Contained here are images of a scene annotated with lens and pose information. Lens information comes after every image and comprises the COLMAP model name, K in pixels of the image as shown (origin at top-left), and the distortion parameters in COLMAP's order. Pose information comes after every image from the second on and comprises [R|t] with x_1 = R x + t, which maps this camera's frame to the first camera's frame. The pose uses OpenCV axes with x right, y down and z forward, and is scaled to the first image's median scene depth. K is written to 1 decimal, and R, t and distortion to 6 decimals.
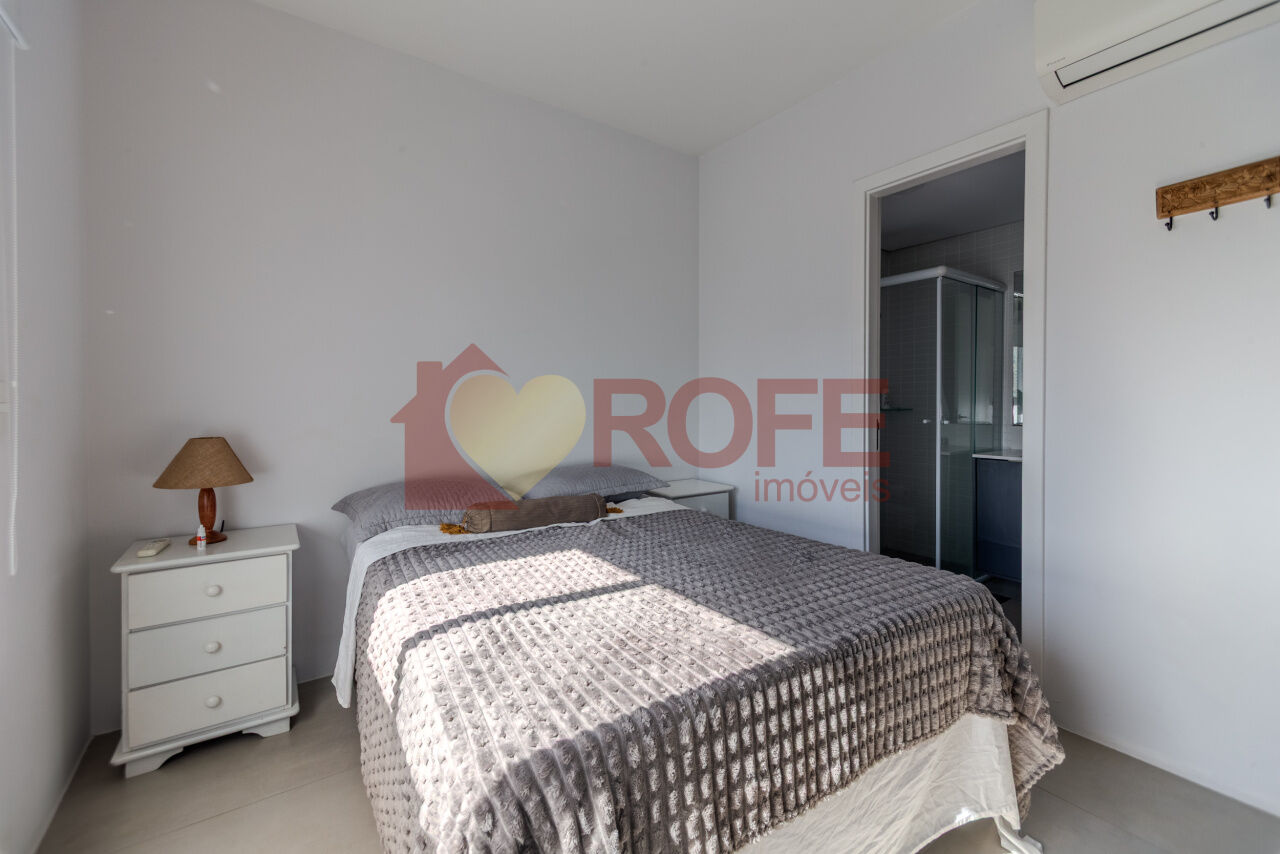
lens RADIAL K [[532.6, 0, 633.8], [0, 532.6, 407.7], [0, 0, 1]] dist [0.000616, -0.000101]
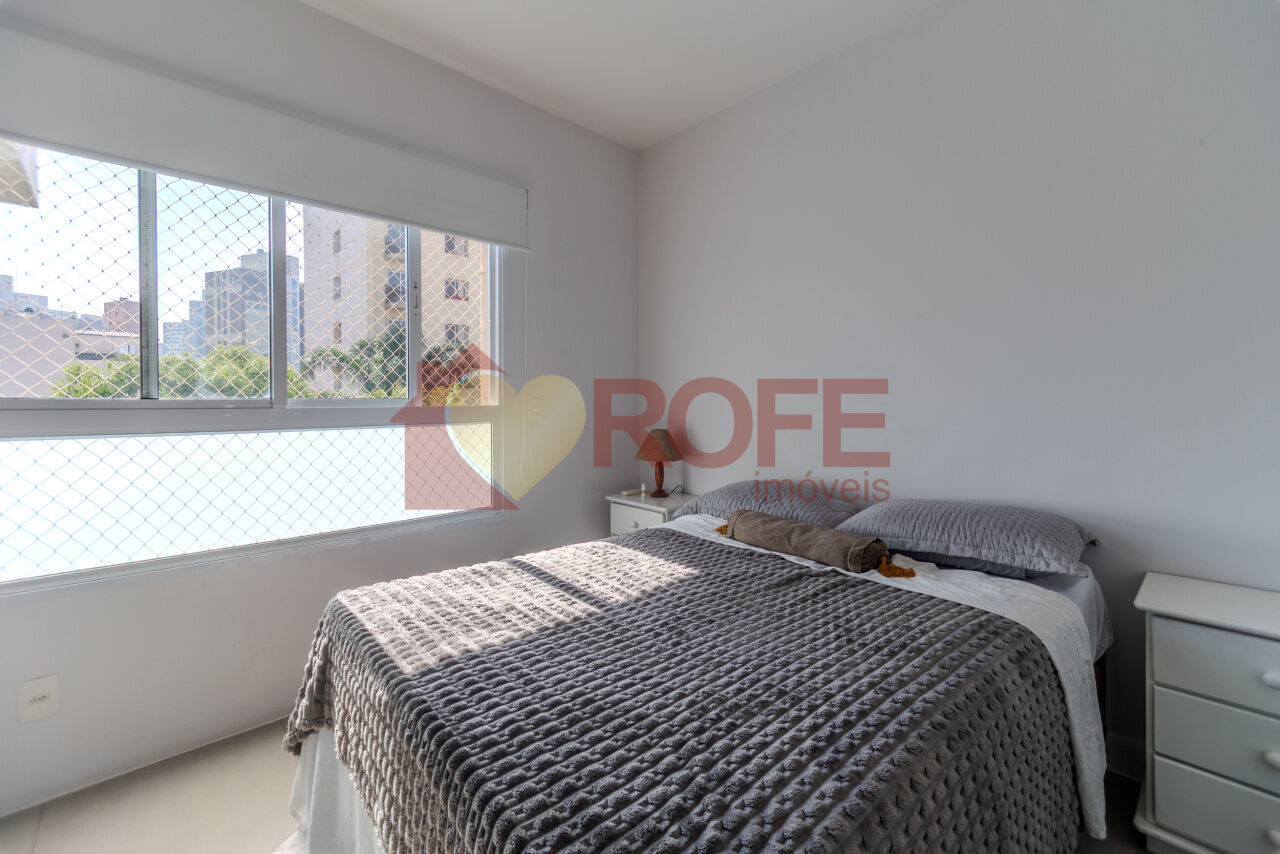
lens RADIAL K [[532.6, 0, 633.8], [0, 532.6, 407.7], [0, 0, 1]] dist [0.000616, -0.000101]
pose [[0.079099, -0.008238, -0.996833, 0.749981], [-0.011373, 0.999893, -0.009166, 0.011986], [0.996802, 0.012062, 0.078997, 0.845430]]
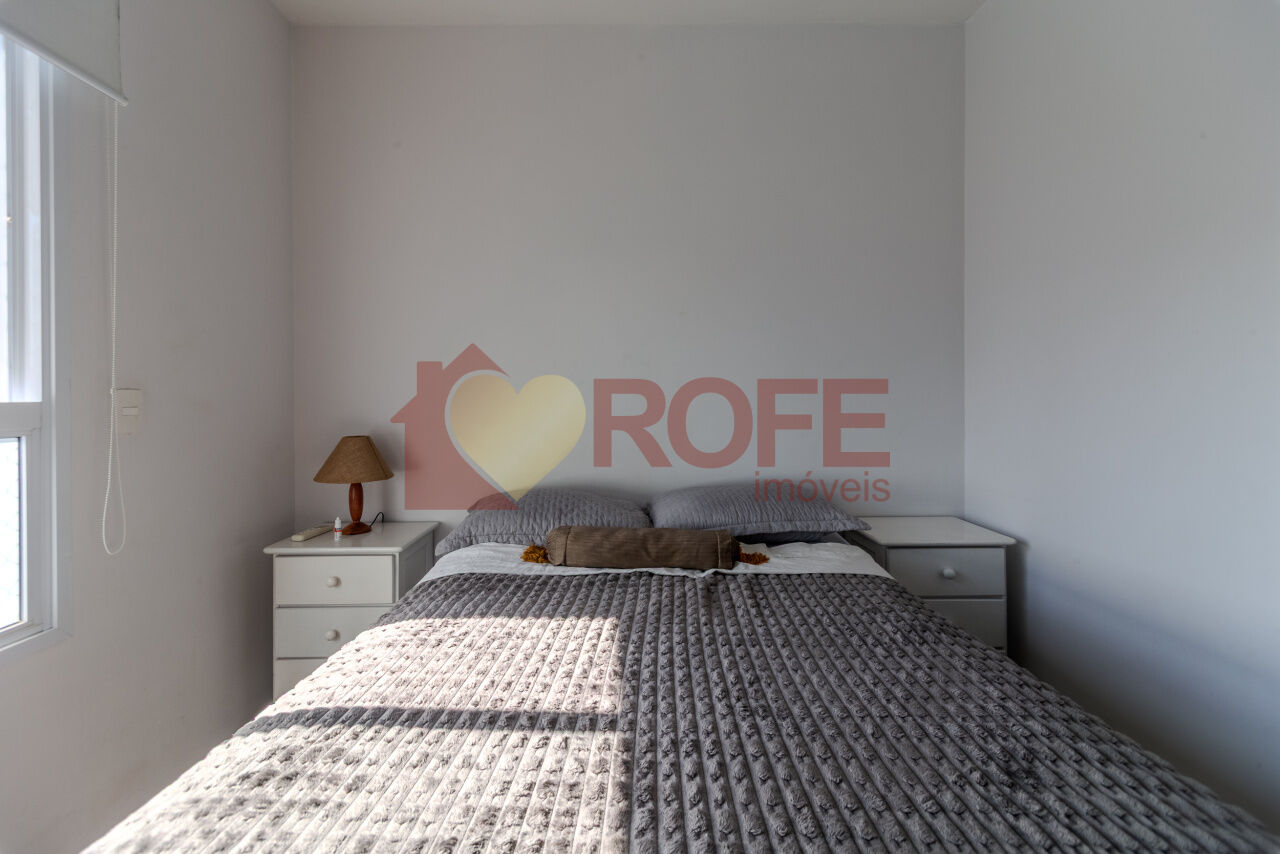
lens RADIAL K [[526.0, 0, 637.9], [0, 526.0, 419.1], [0, 0, 1]] dist [0.000175, -0.000192]
pose [[0.789580, -0.002902, -0.613641, 0.316055], [0.016430, 0.999730, 0.016412, 0.014176], [0.613428, -0.023041, 0.789415, 0.539676]]
